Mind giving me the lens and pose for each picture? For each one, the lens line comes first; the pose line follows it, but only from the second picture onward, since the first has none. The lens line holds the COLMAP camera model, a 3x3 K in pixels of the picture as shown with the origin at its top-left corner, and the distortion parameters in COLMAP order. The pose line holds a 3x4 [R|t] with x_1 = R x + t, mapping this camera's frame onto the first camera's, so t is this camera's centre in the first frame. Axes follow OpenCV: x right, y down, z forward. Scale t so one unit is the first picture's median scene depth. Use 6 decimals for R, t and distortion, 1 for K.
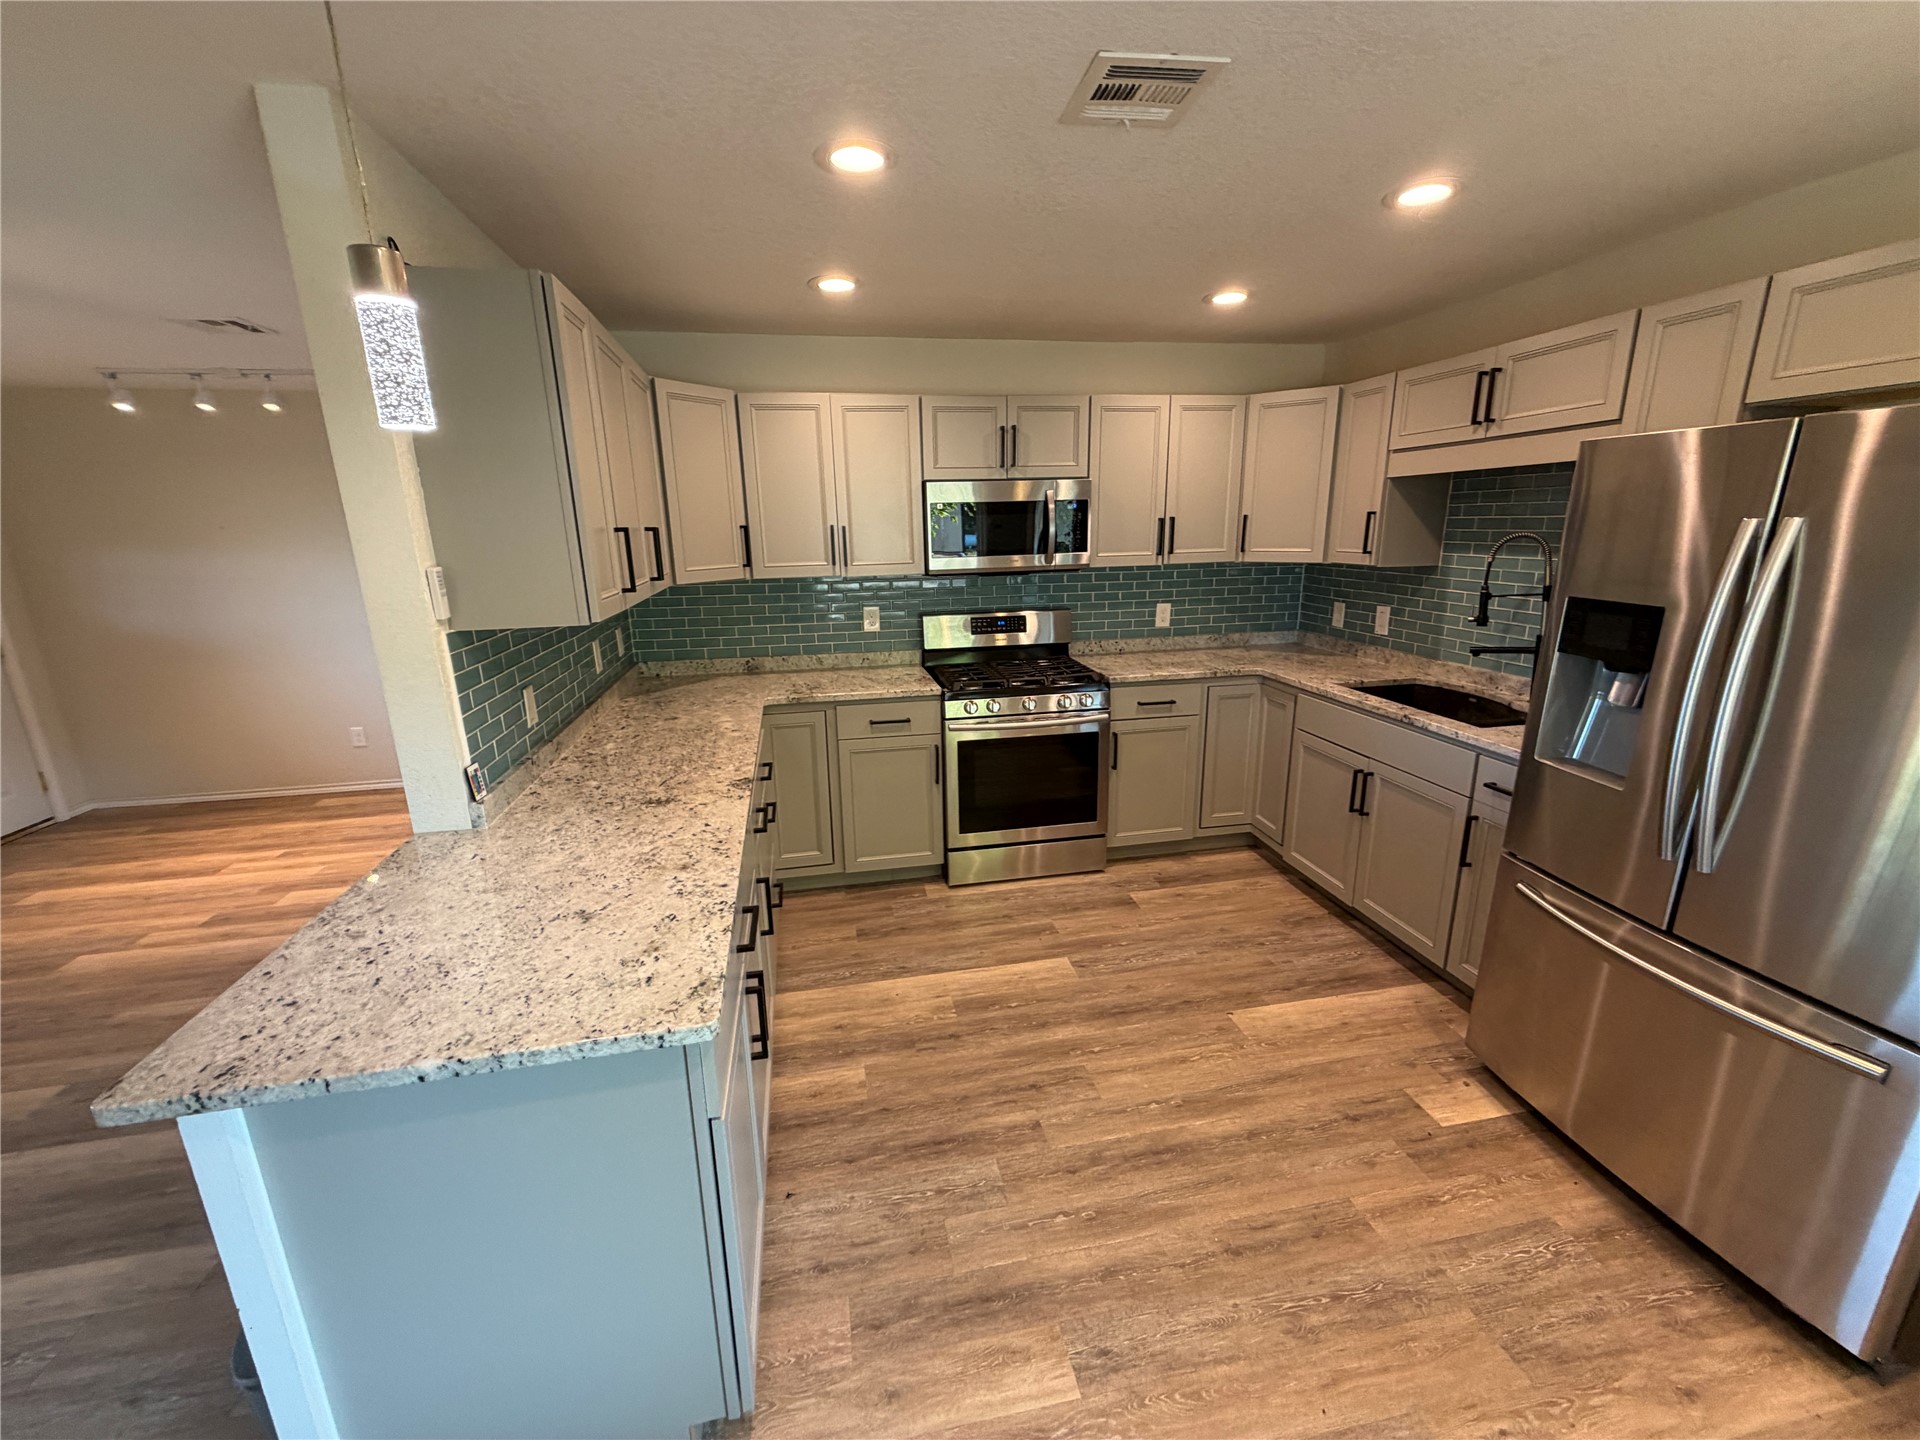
lens RADIAL K [[768.6, 0, 957.6], [0, 768.6, 713.4], [0, 0, 1]] dist [-0.001241, 0.000935]
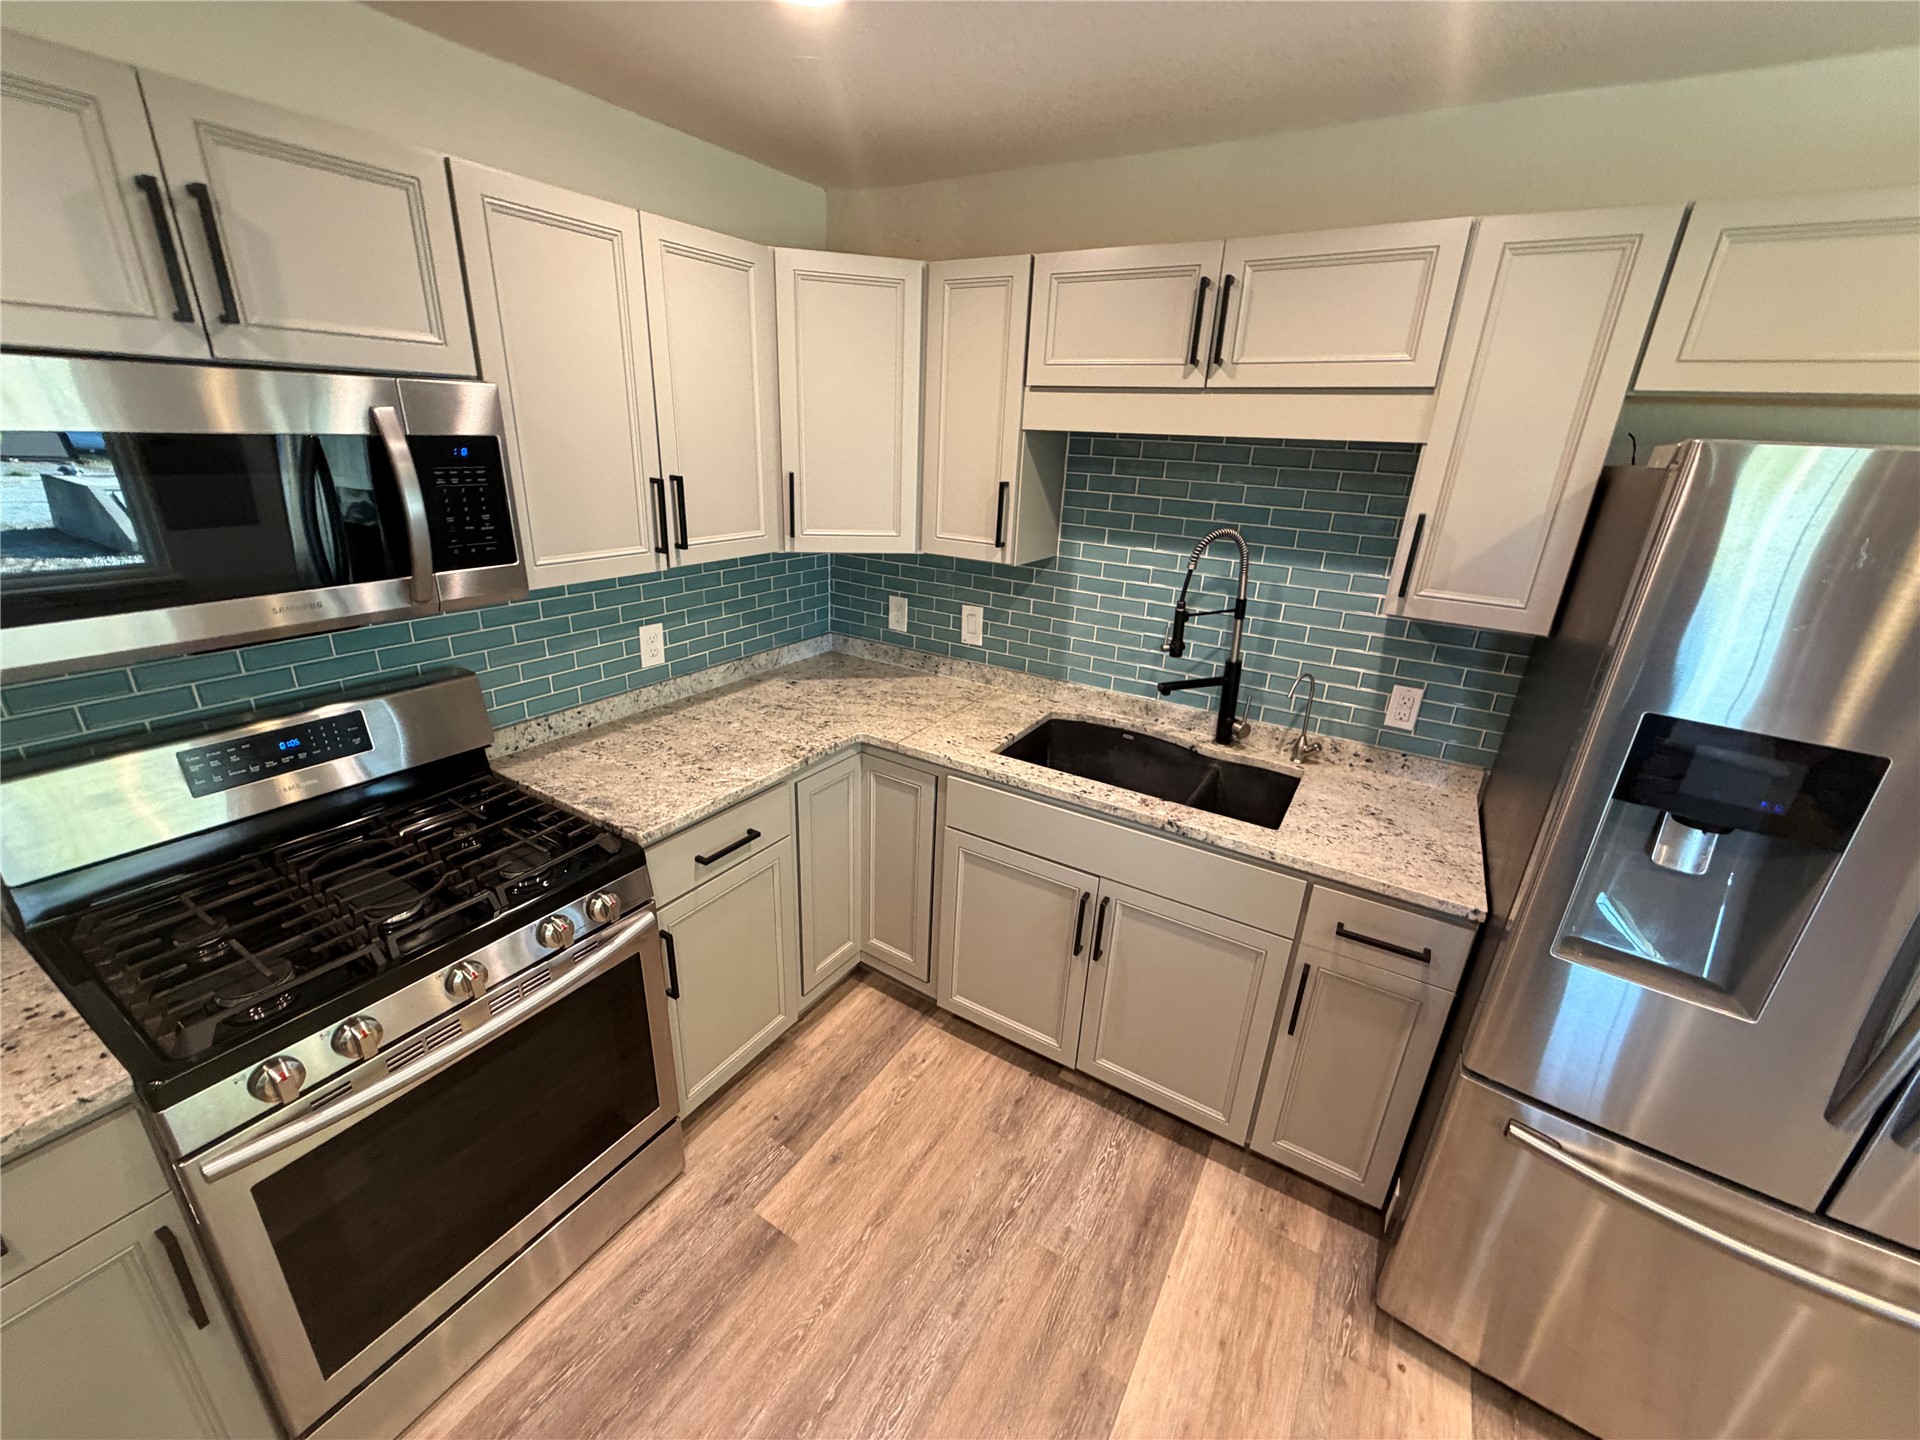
lens RADIAL K [[768.6, 0, 958.1], [0, 768.6, 717.9], [0, 0, 1]] dist [-0.001241, 0.000935]
pose [[0.674808, -0.213620, 0.706400, 0.013906], [0.124948, 0.976442, 0.175922, -0.170094], [-0.727339, -0.030451, 0.685603, 0.526173]]
